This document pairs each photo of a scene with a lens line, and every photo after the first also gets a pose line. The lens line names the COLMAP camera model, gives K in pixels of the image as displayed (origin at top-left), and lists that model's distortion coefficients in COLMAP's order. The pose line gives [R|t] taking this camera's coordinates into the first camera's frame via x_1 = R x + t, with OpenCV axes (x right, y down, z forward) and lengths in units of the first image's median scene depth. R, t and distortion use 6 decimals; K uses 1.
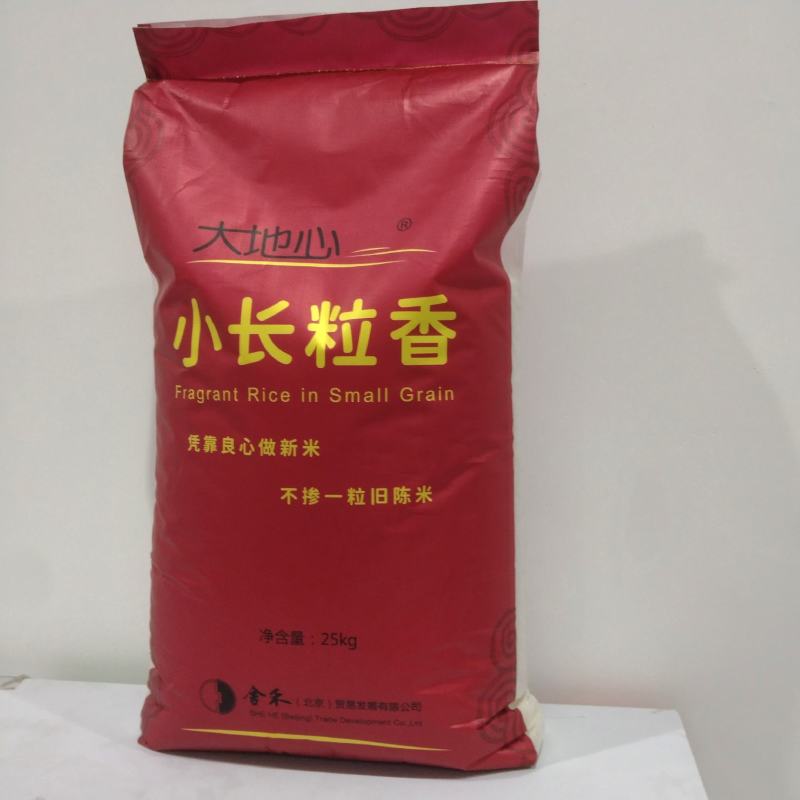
lens RADIAL K [[866.9, 0, 400.0], [0, 866.9, 400.0], [0, 0, 1]] dist [0.144678, -0.461665]
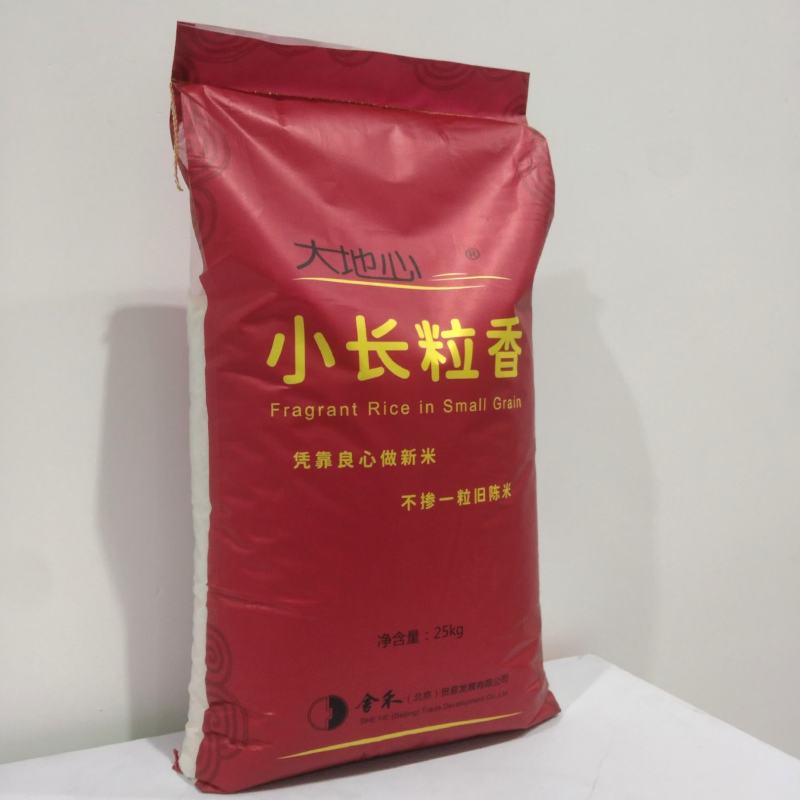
lens RADIAL K [[866.9, 0, 400.0], [0, 866.9, 400.0], [0, 0, 1]] dist [0.144678, -0.461665]
pose [[0.839398, -0.030253, 0.542674, -0.702208], [0.043938, 0.998959, -0.012272, -0.002411], [-0.541738, 0.034145, 0.839854, 0.109791]]
